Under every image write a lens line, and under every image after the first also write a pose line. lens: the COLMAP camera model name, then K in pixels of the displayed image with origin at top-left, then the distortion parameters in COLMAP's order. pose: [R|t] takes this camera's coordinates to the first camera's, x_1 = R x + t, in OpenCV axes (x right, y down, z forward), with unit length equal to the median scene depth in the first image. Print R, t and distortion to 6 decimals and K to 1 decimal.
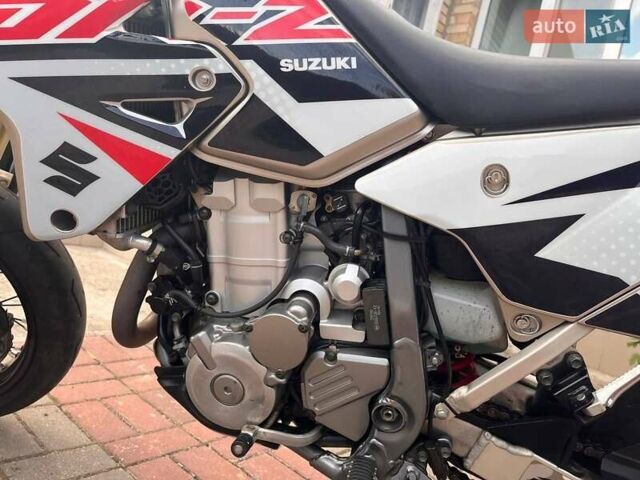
lens RADIAL K [[494.7, 0, 311.9], [0, 494.7, 225.8], [0, 0, 1]] dist [0.072279, -0.114422]
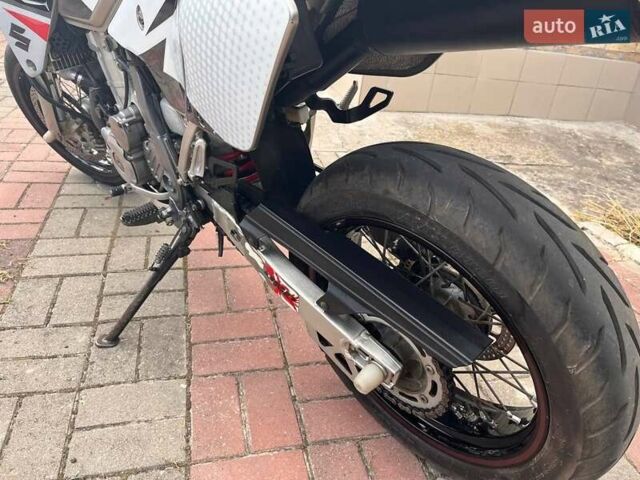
lens RADIAL K [[494.7, 0, 311.9], [0, 494.7, 225.8], [0, 0, 1]] dist [0.072279, -0.114422]
pose [[0.803594, 0.125884, -0.581712, 1.529314], [0.064871, 0.953028, 0.295853, 0.076605], [0.591631, -0.275482, 0.757682, 0.028119]]
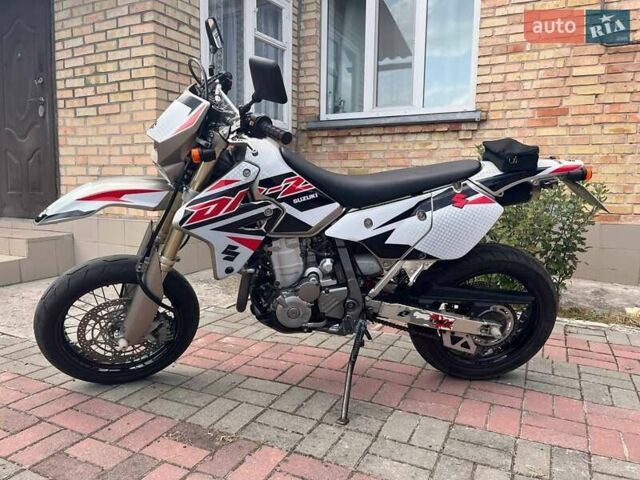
lens RADIAL K [[494.7, 0, 311.9], [0, 494.7, 225.8], [0, 0, 1]] dist [0.072279, -0.114422]
pose [[0.947179, -0.241559, 0.210951, -0.580707], [0.220931, 0.968273, 0.116773, -0.474564], [-0.232466, -0.063999, 0.970497, -1.789942]]
